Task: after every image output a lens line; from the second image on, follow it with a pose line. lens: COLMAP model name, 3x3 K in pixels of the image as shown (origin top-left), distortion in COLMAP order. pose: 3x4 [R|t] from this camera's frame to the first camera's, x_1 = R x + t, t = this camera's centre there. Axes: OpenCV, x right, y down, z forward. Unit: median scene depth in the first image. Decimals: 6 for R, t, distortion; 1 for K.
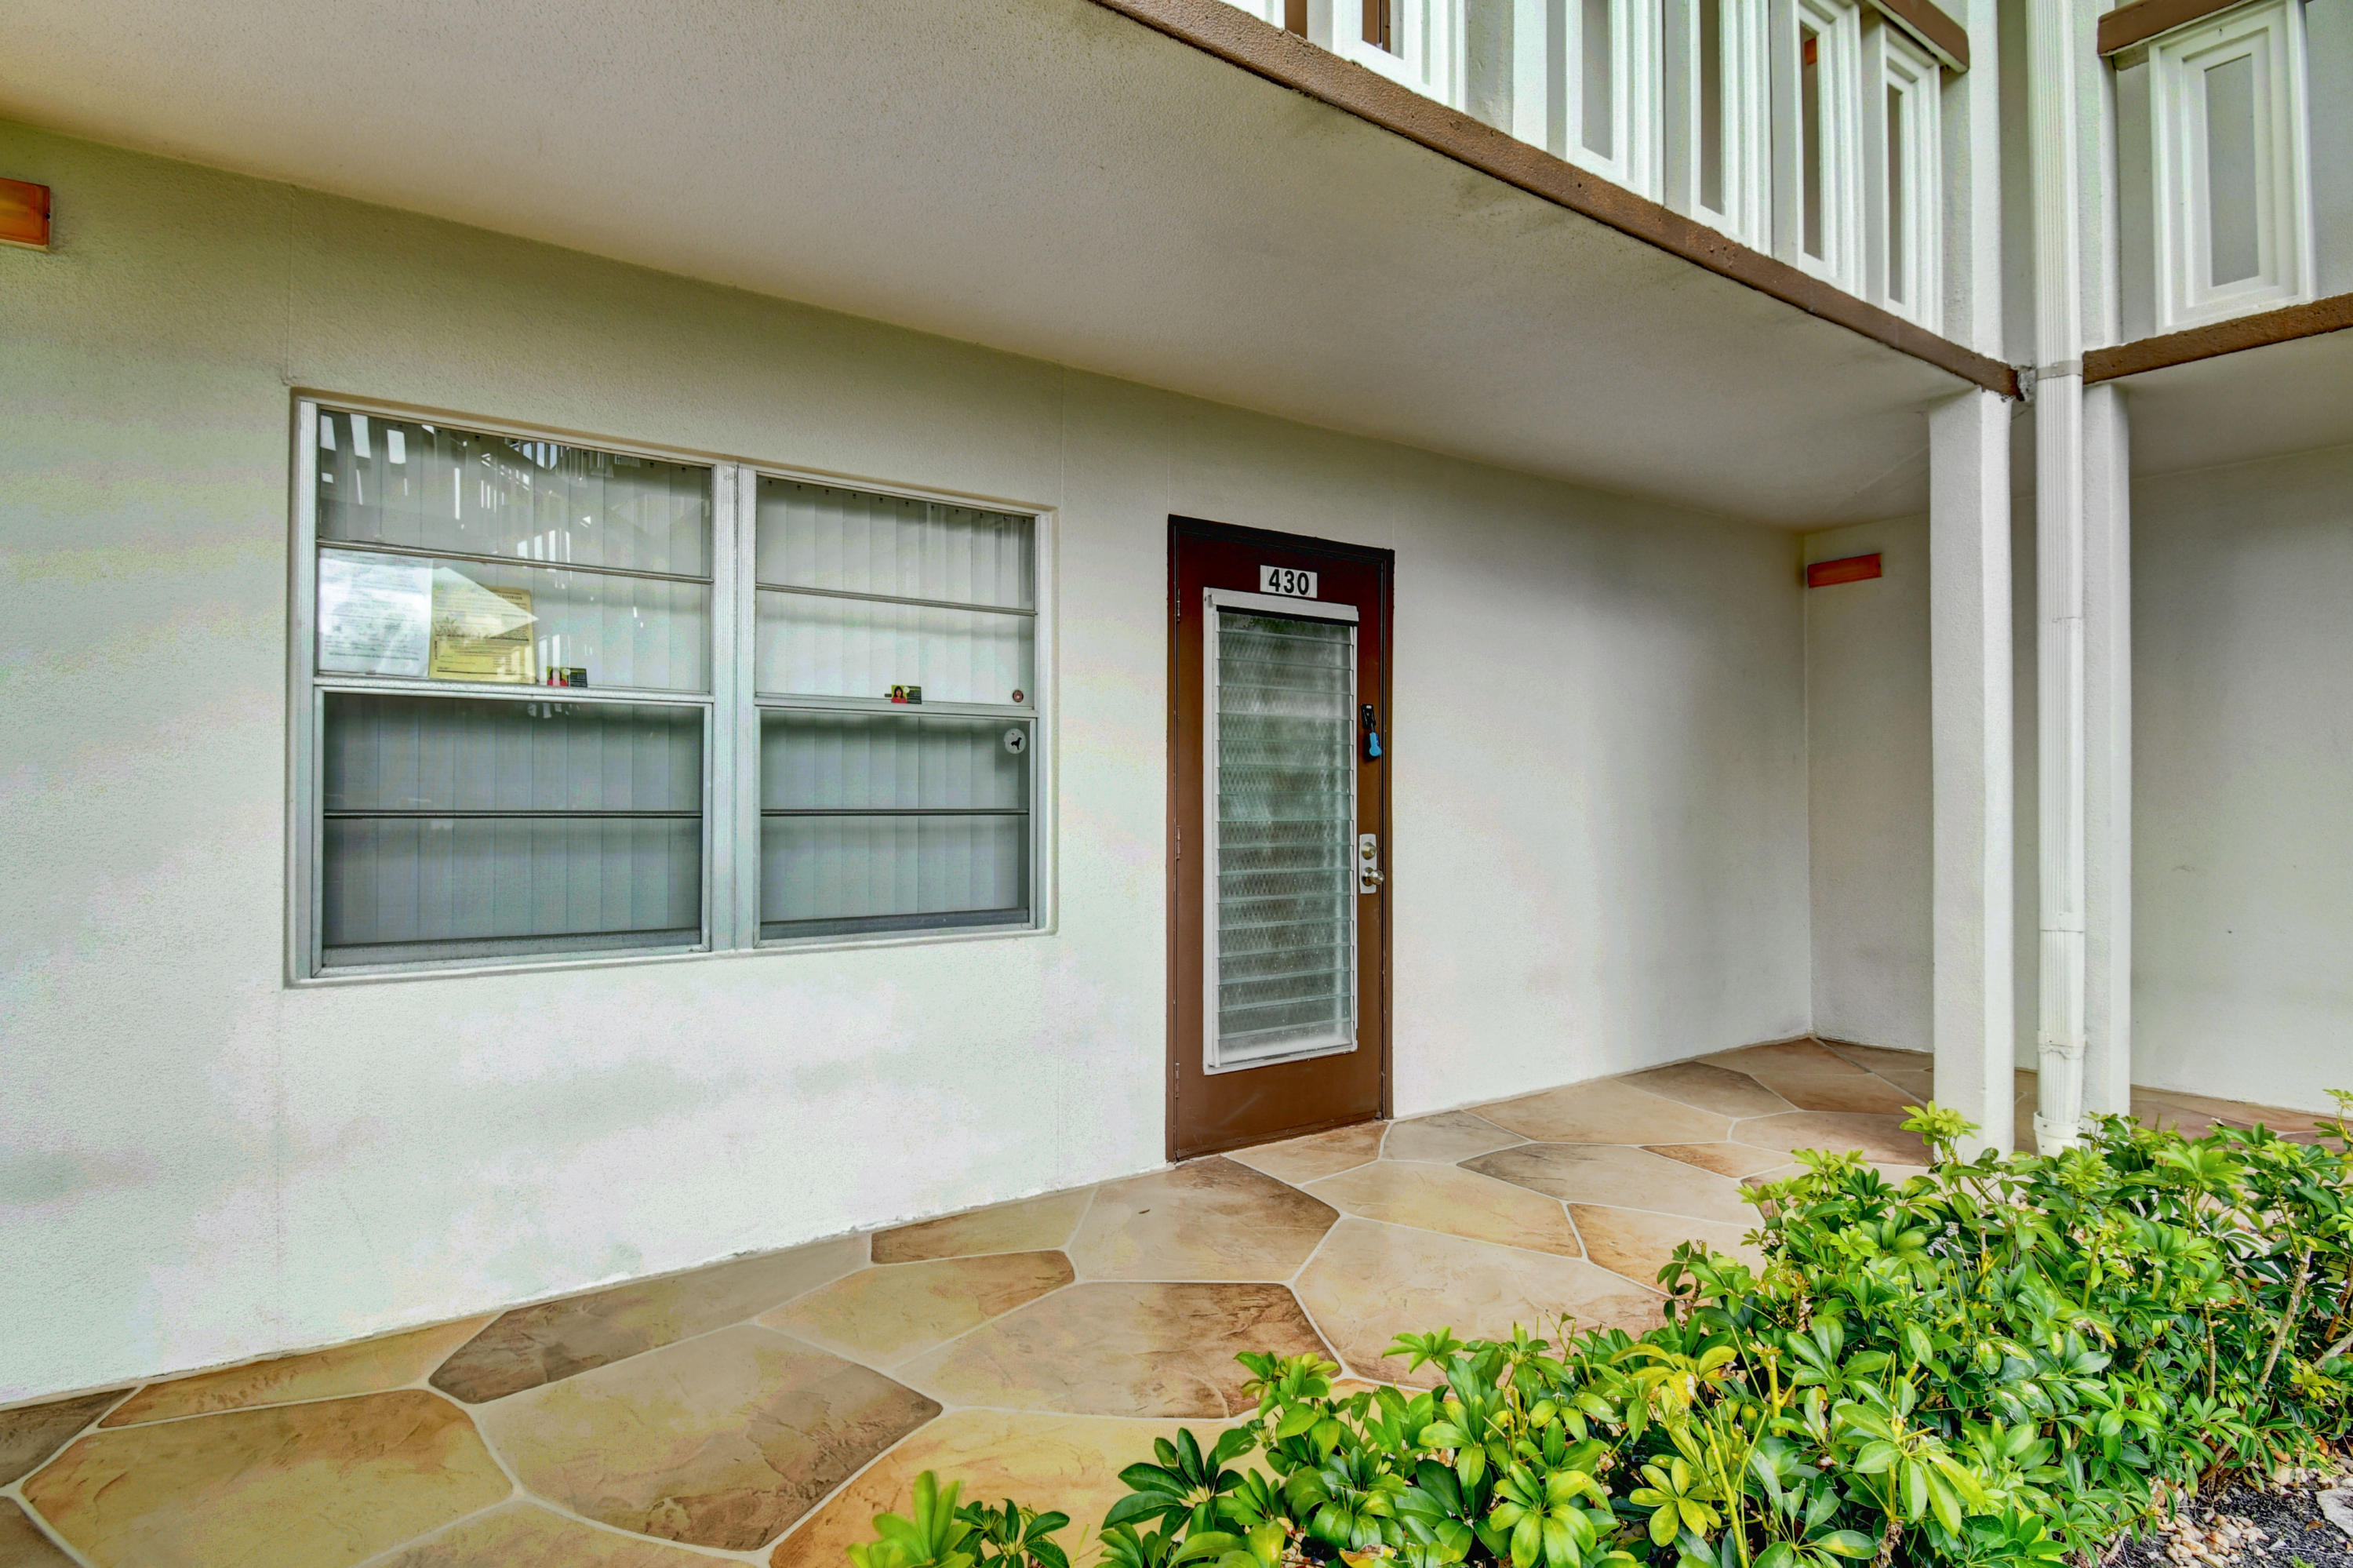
lens RADIAL K [[1263.0, 0, 1170.5], [0, 1263.0, 739.5], [0, 0, 1]] dist [-0.001655, -0.000471]
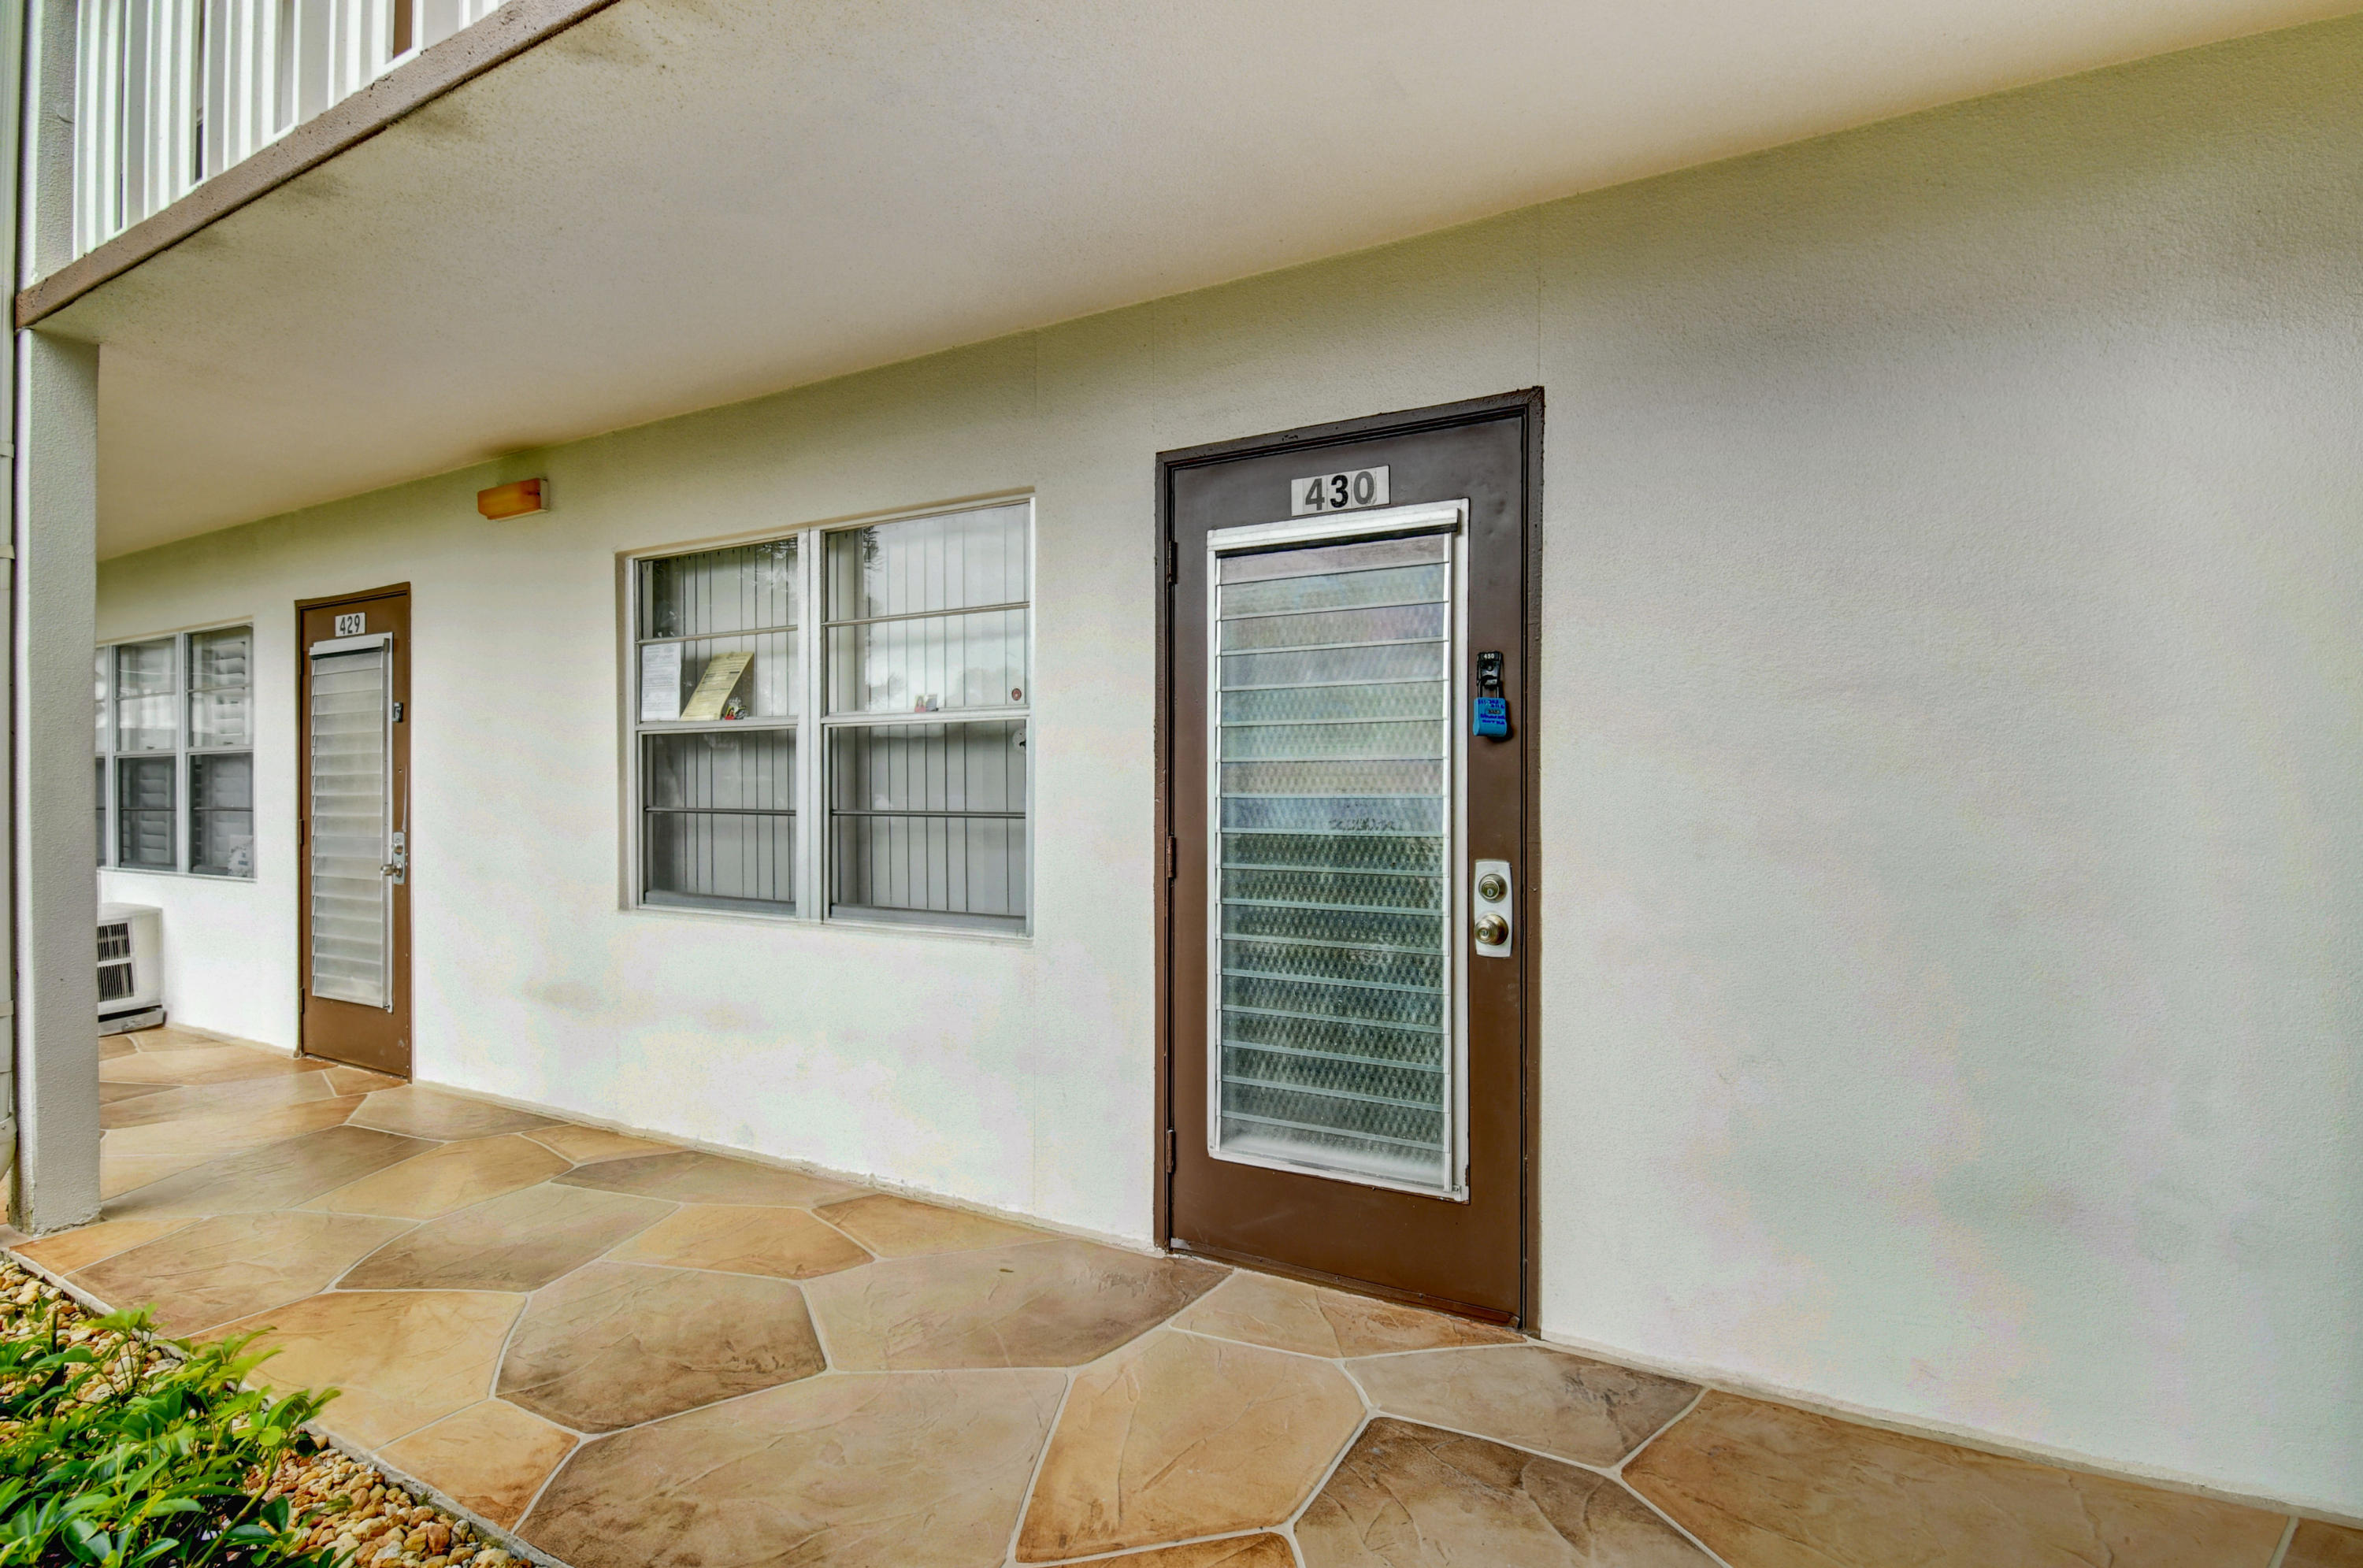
lens RADIAL K [[1257.4, 0, 1181.5], [0, 1257.4, 784.0], [0, 0, 1]] dist [-0.003153, -0.000780]
pose [[0.380845, -0.011433, -0.924568, 0.740226], [0.039317, 0.999219, 0.003839, 0.031152], [0.923803, -0.037814, 0.380997, 0.694741]]
